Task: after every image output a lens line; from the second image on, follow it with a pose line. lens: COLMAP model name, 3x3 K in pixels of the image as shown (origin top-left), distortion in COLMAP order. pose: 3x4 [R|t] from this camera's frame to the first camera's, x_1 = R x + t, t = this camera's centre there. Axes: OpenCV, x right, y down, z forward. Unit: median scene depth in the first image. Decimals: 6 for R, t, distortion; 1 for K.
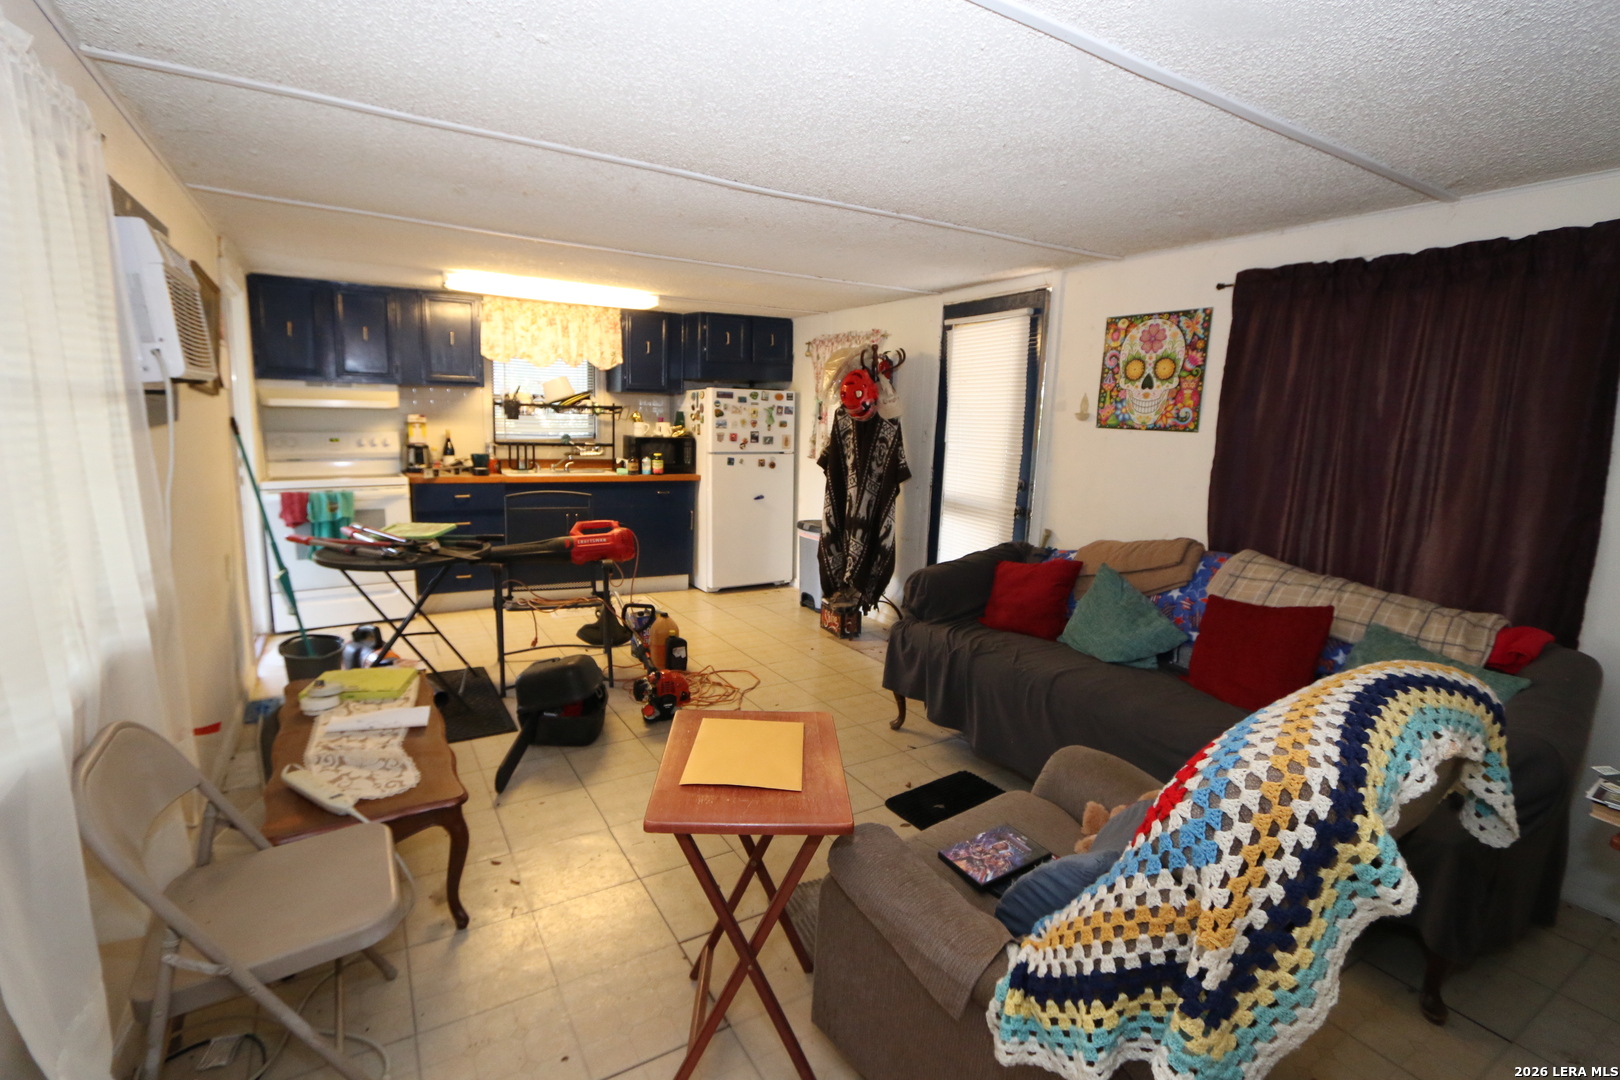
lens RADIAL K [[748.0, 0, 810.0], [0, 748.0, 543.3], [0, 0, 1]] dist [-0.017366, -0.000038]
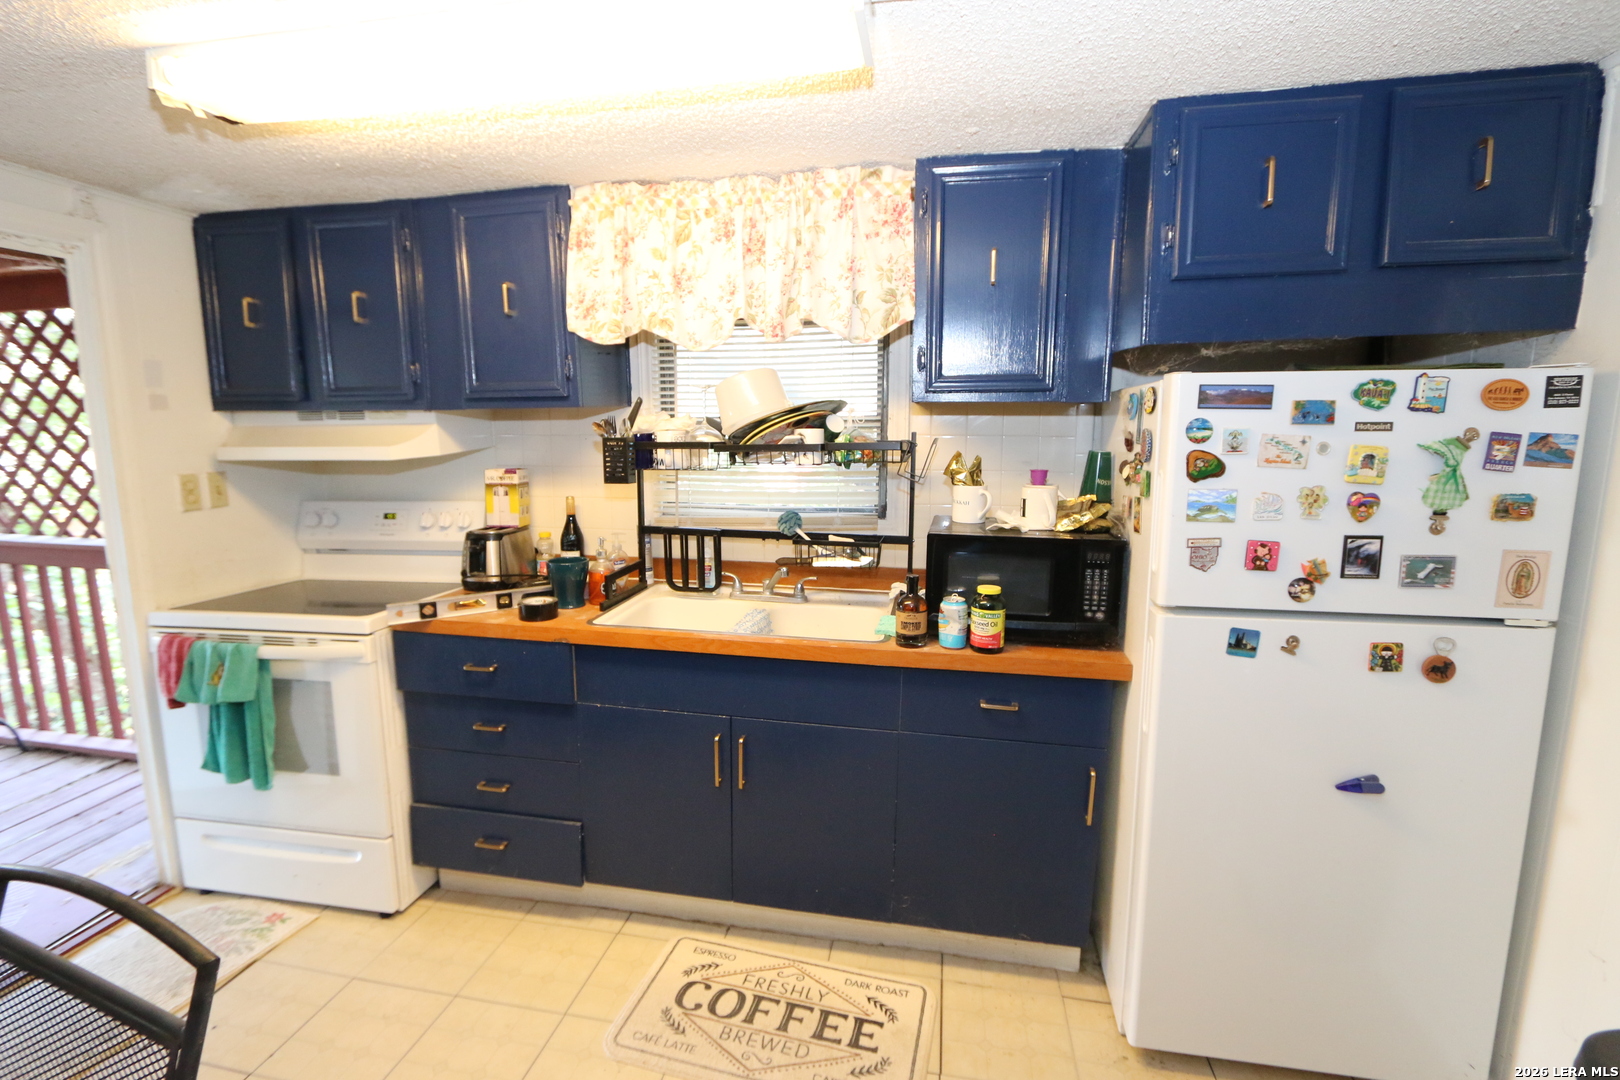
lens RADIAL K [[748.0, 0, 807.8], [0, 748.0, 536.8], [0, 0, 1]] dist [-0.017366, -0.000038]
pose [[0.733825, 0.075769, -0.675100, -0.043436], [-0.088981, 0.995920, 0.015054, -0.138057], [0.673486, 0.049024, 0.737573, 0.697827]]
